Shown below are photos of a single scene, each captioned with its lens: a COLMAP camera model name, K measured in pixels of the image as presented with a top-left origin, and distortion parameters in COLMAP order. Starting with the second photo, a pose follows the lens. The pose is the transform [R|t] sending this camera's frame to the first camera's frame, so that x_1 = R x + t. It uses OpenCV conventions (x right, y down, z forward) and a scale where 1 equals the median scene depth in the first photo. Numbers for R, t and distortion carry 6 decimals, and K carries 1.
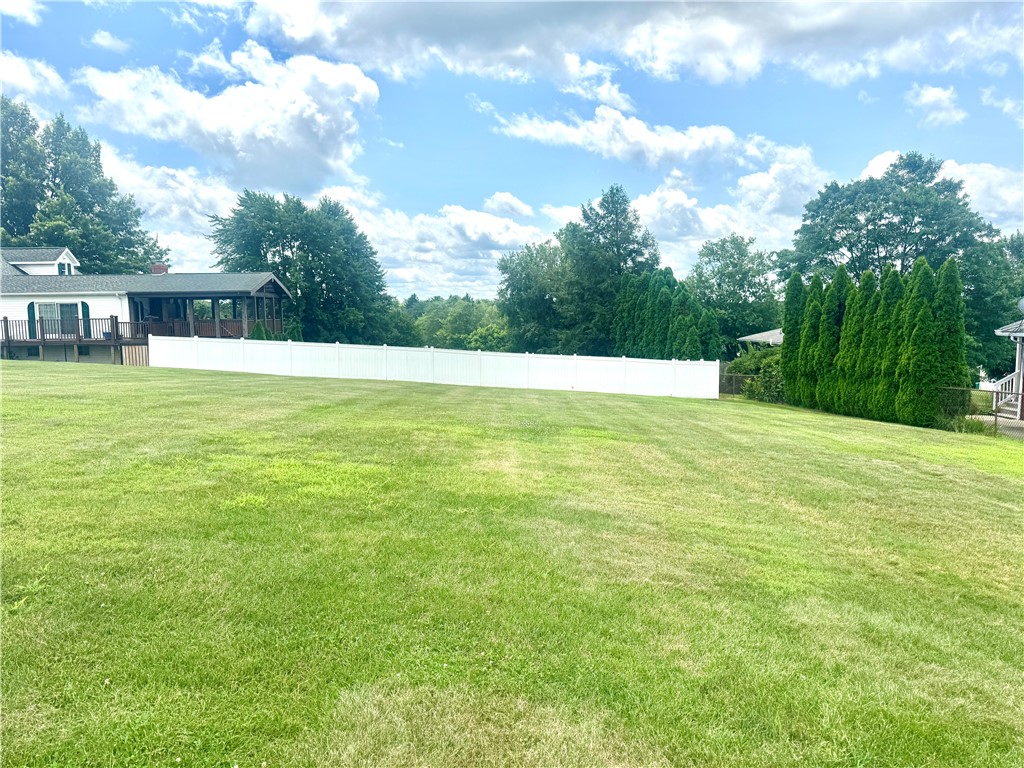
lens RADIAL K [[723.9, 0, 512.0], [0, 723.9, 384.0], [0, 0, 1]] dist [0.142693, -0.259243]
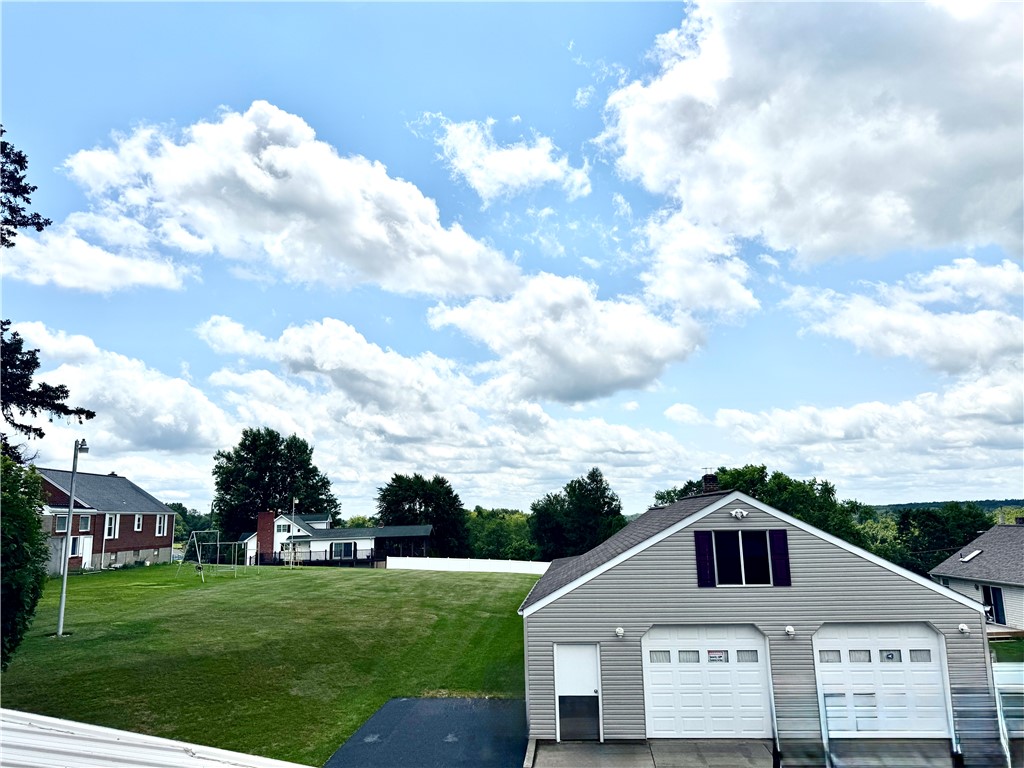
lens RADIAL K [[723.9, 0, 512.0], [0, 723.9, 384.0], [0, 0, 1]] dist [0.142693, -0.259243]
pose [[0.999724, -0.017267, -0.015961, -0.035206], [0.012173, 0.960808, -0.276946, 0.032386], [0.020118, 0.276675, 0.960753, -0.812764]]
